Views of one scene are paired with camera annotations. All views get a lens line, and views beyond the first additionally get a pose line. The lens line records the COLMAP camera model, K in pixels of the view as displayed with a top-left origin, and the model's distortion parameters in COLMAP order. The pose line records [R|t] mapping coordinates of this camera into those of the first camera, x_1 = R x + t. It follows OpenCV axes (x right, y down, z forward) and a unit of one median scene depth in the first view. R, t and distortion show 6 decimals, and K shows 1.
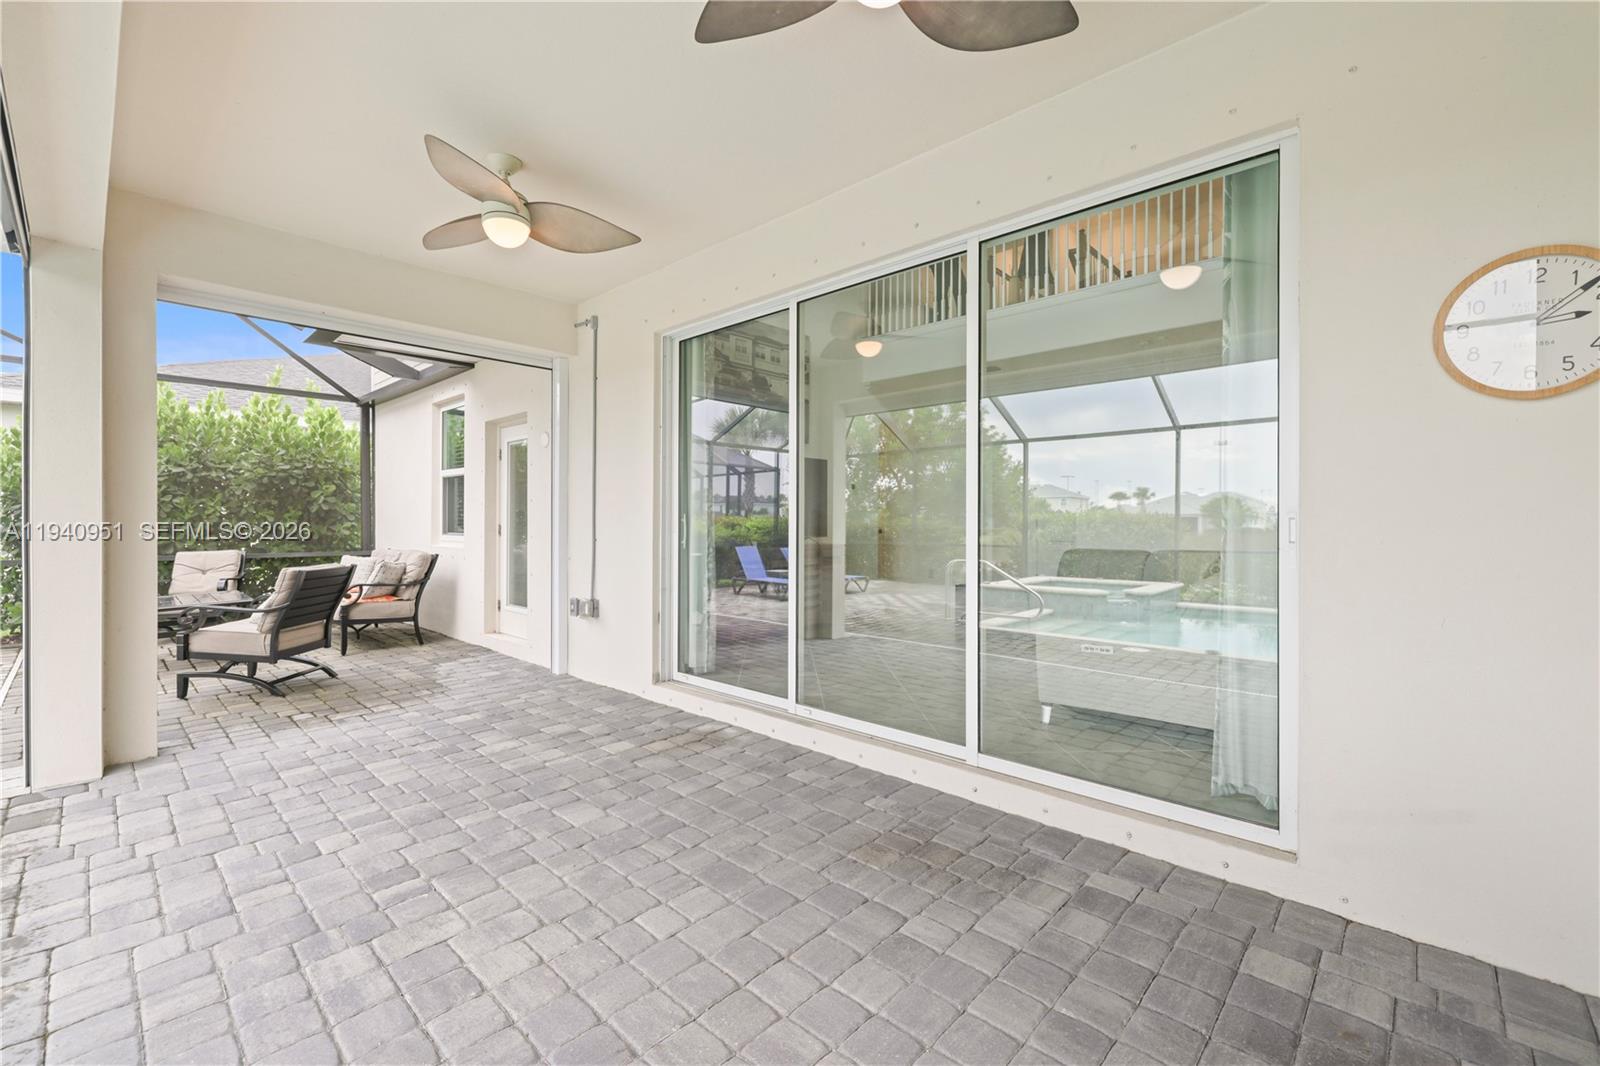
lens RADIAL K [[668.3, 0, 800.8], [0, 668.3, 527.7], [0, 0, 1]] dist [0.000917, -0.000232]
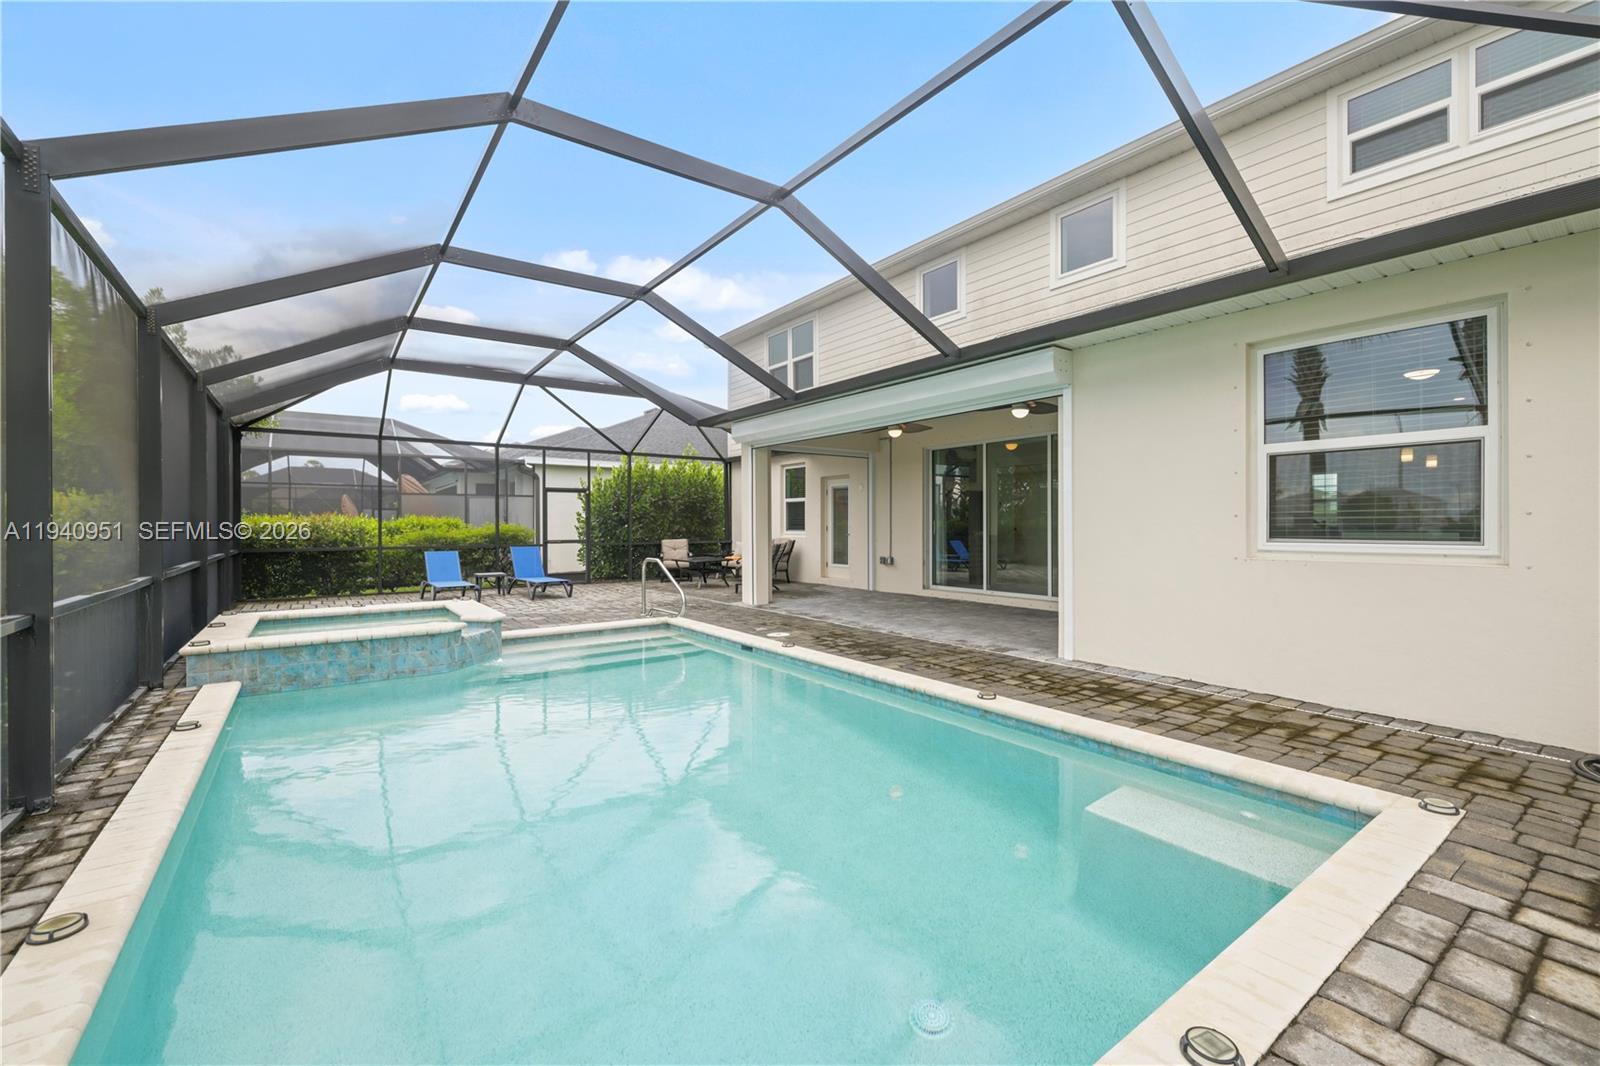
lens RADIAL K [[668.3, 0, 800.8], [0, 668.3, 527.7], [0, 0, 1]] dist [0.000917, -0.000232]
pose [[0.981288, -0.002715, -0.192529, -0.129581], [0.002436, 0.999996, -0.001686, 0.004554], [0.192532, 0.001185, 0.981290, -1.068217]]
